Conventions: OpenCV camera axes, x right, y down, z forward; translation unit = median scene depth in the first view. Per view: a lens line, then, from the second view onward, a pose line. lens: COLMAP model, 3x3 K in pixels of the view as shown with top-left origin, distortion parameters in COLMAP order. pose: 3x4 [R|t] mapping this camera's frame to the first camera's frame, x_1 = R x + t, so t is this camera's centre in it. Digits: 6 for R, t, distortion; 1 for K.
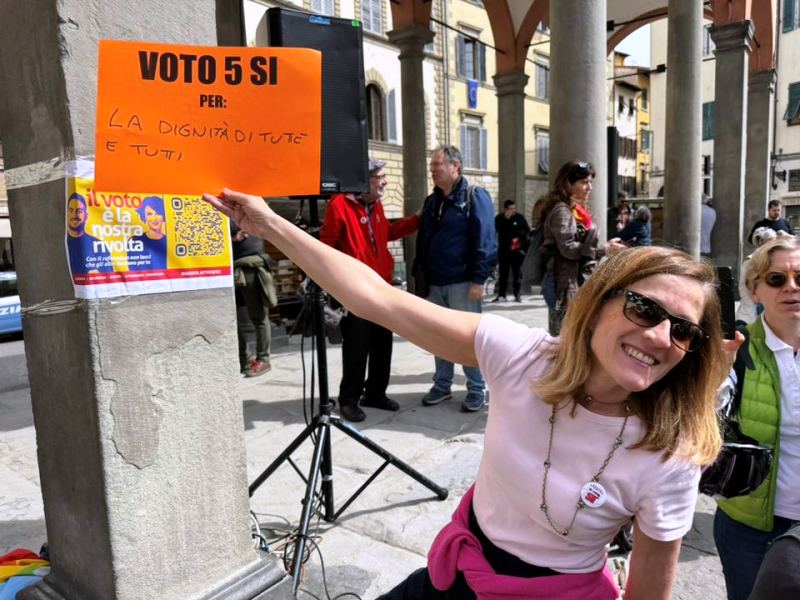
lens RADIAL K [[575.8, 0, 401.9], [0, 575.8, 300.1], [0, 0, 1]] dist [0.032261, -0.030559]
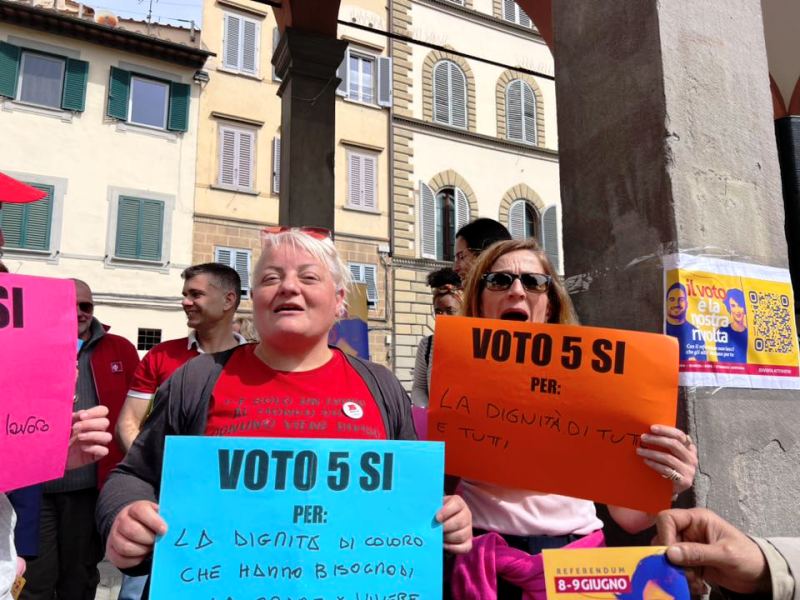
lens RADIAL K [[608.0, 0, 400.3], [0, 608.0, 305.3], [0, 0, 1]] dist [0.049819, -0.060816]
pose [[0.880023, -0.042782, -0.473000, -0.442683], [-0.081007, 0.967819, -0.238252, 0.145237], [0.467971, 0.247983, 0.848238, -0.148785]]
